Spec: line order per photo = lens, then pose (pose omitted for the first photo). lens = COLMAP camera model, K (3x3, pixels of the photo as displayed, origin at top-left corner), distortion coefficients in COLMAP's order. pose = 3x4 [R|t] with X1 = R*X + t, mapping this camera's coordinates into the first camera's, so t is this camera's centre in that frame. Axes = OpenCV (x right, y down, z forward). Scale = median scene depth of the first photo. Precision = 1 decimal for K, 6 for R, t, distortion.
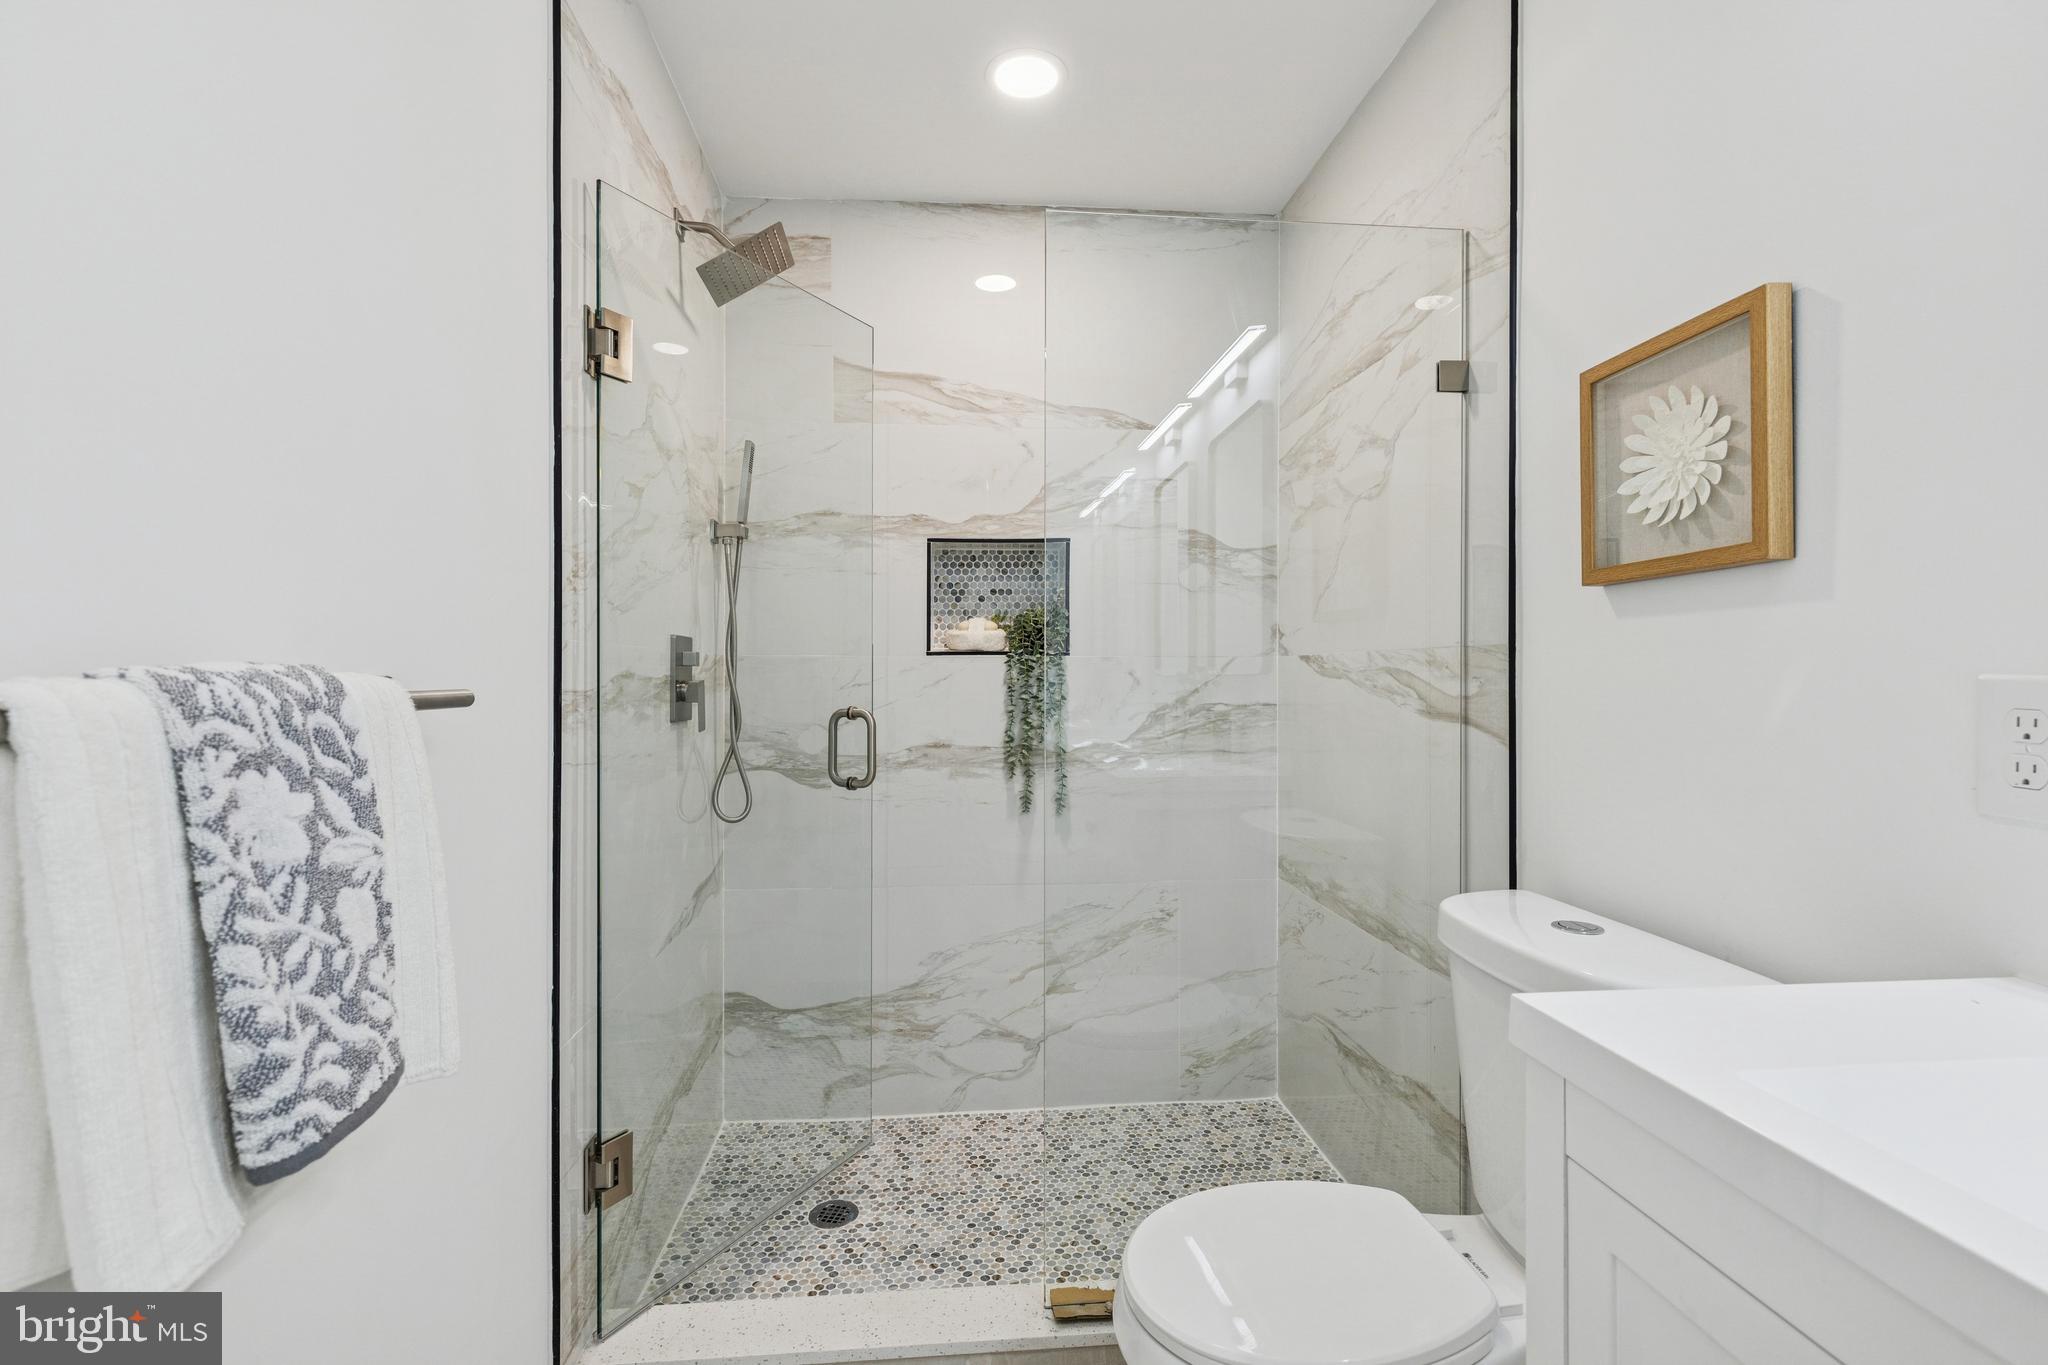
lens RADIAL K [[925.3, 0, 1027.2], [0, 925.3, 677.7], [0, 0, 1]] dist [0.003751, -0.000325]
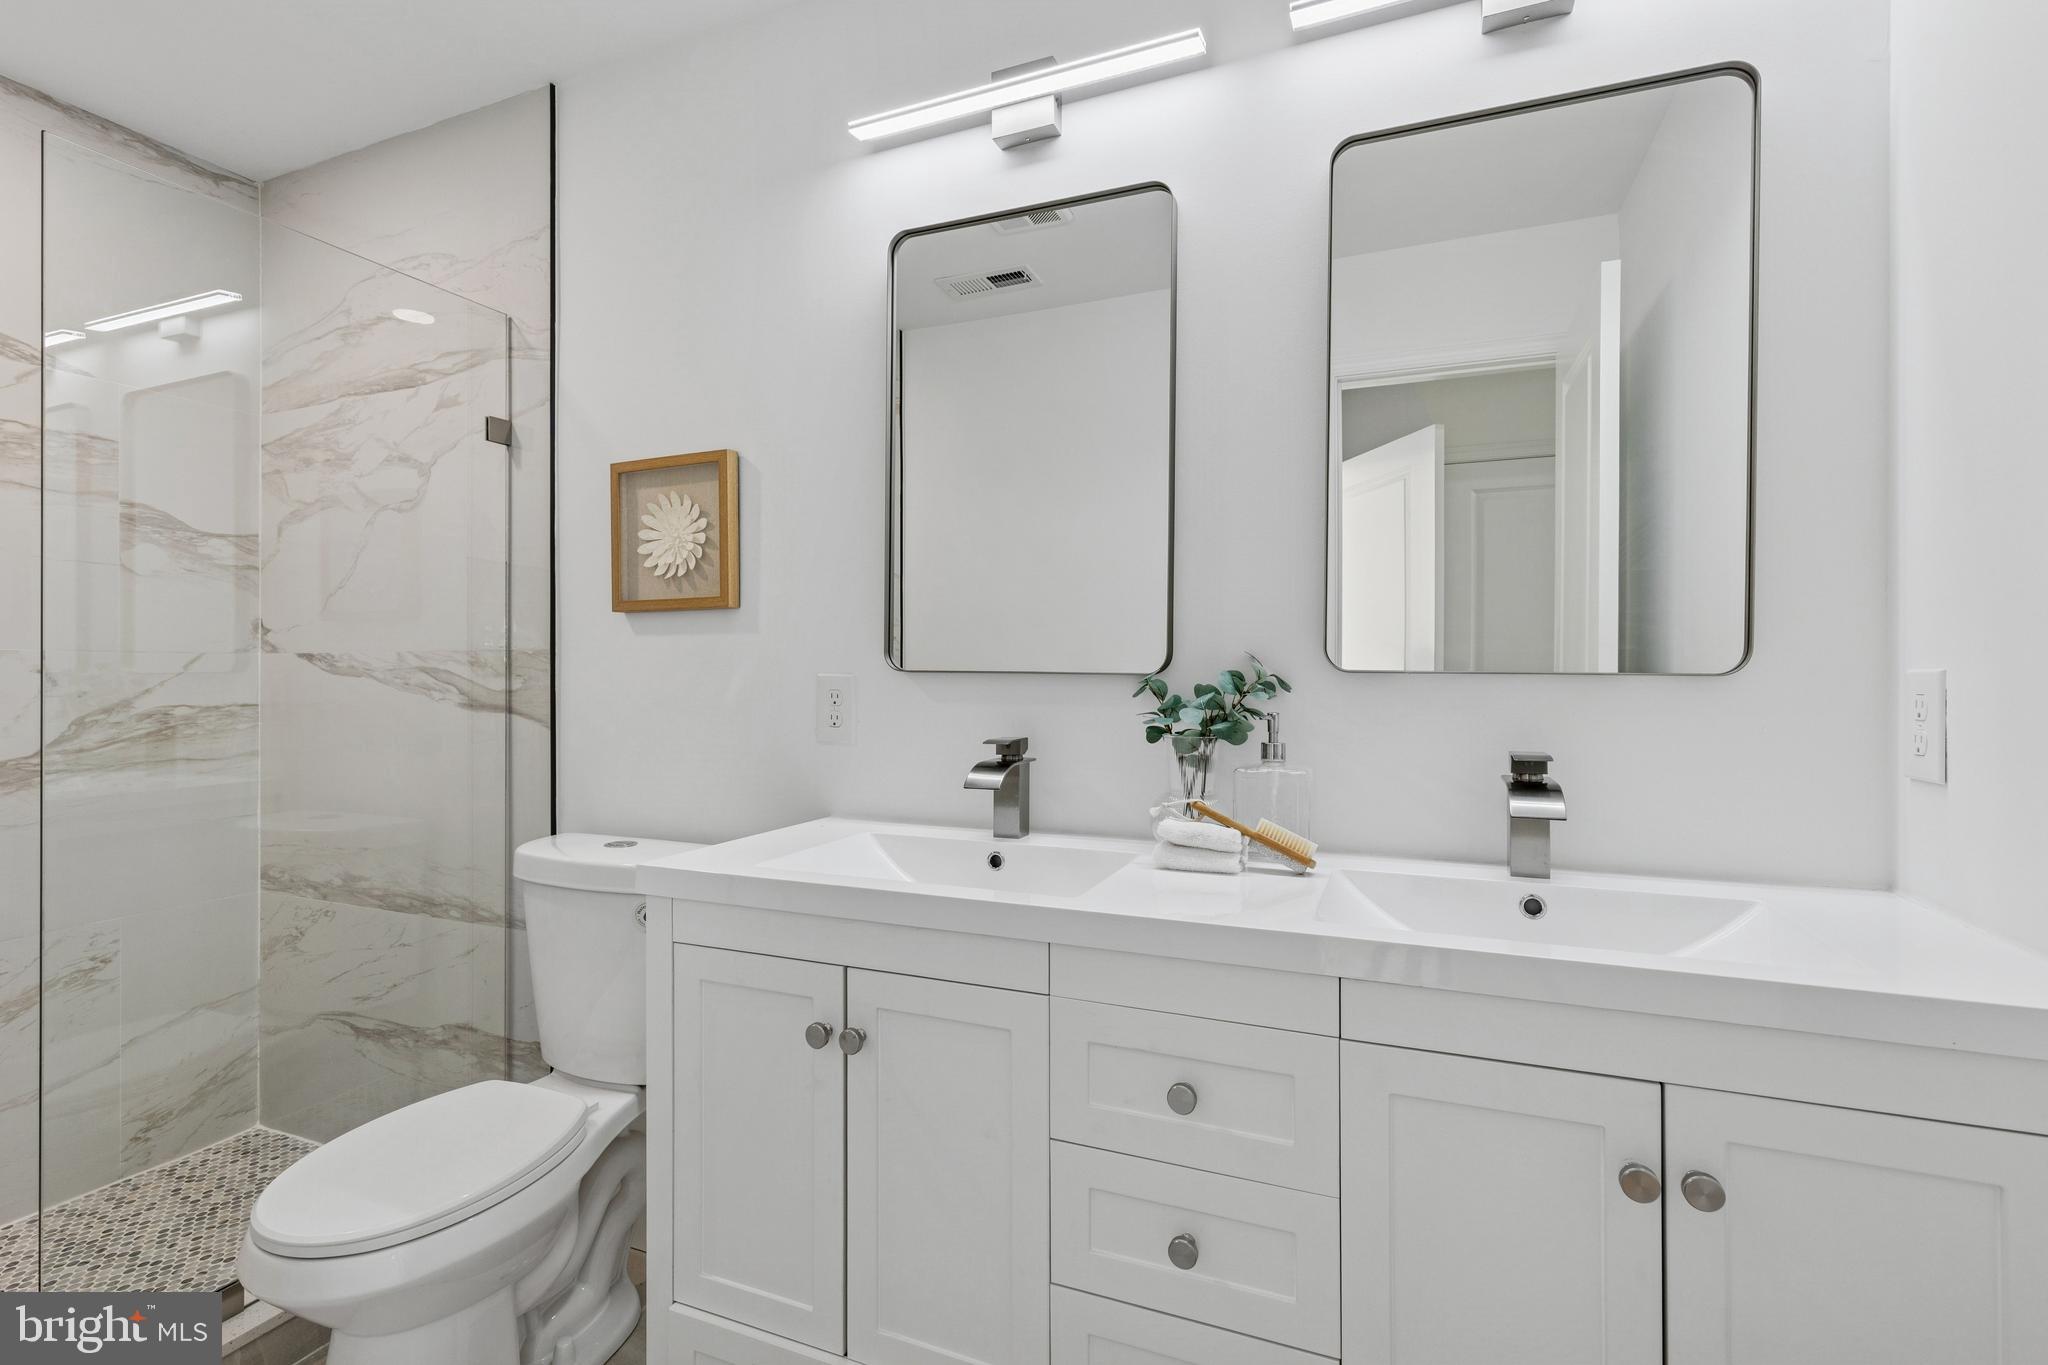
lens RADIAL K [[952.8, 0, 1024.0], [0, 952.8, 682.5], [0, 0, 1]] dist [0.001237, -0.000105]
pose [[0.476934, -0.011241, 0.878867, -0.313596], [0.002982, 0.999933, 0.011171, -0.003120], [-0.878934, -0.002707, 0.476935, -0.210006]]
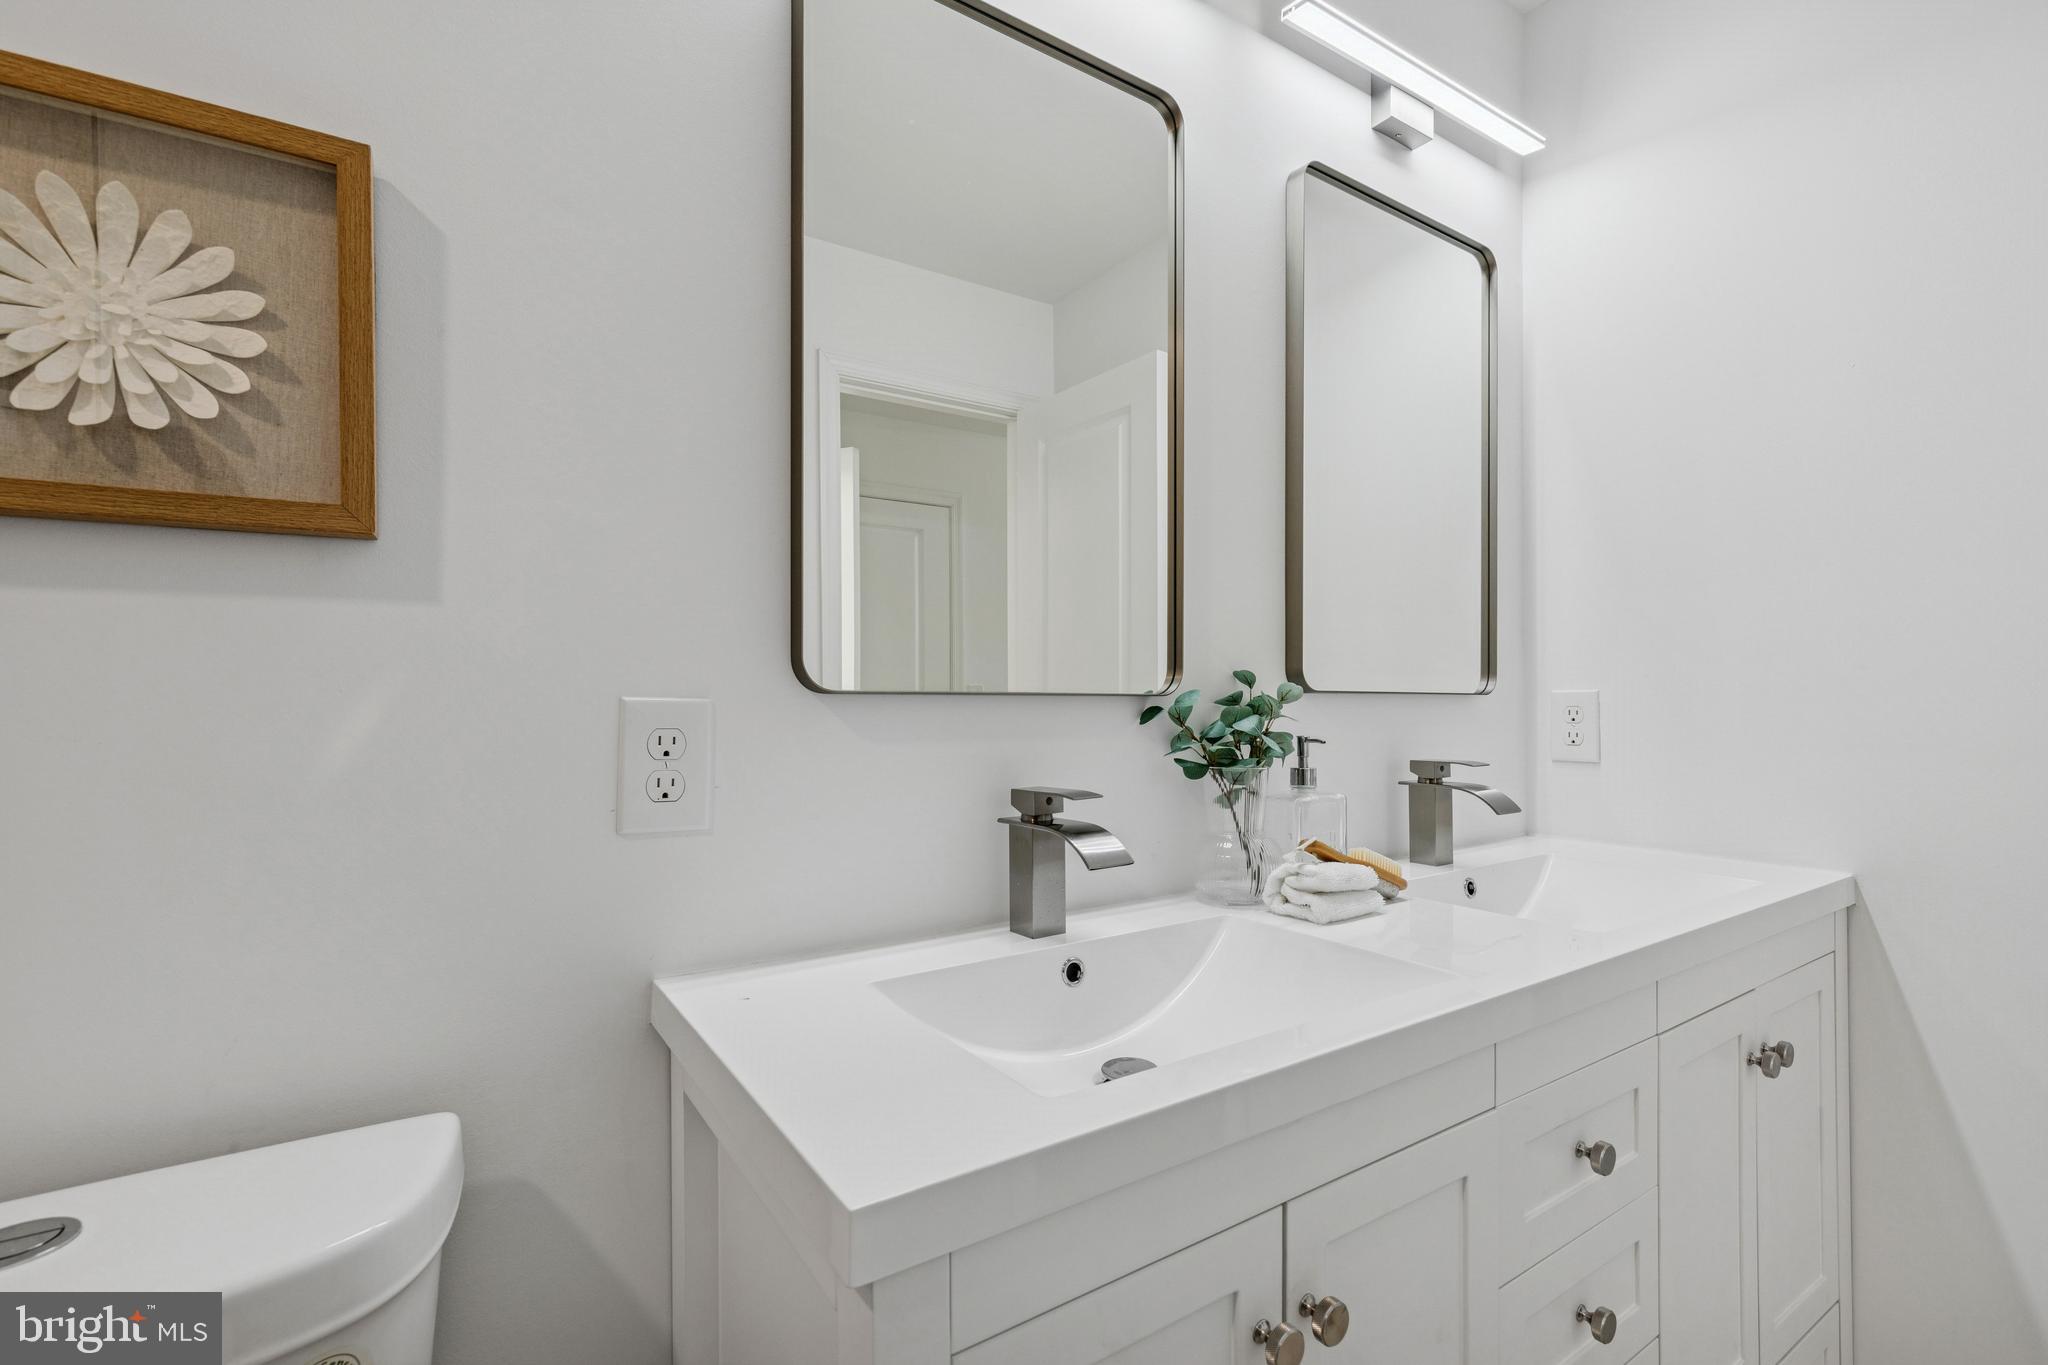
lens RADIAL K [[911.8, 0, 1079.4], [0, 911.8, 691.7], [0, 0, 1]] dist [0.001668, 0.000218]
pose [[-0.484530, -0.002635, 0.874770, -0.047725], [0.001581, 0.999991, 0.003888, -0.006390], [-0.874773, 0.003267, -0.484522, 0.530189]]
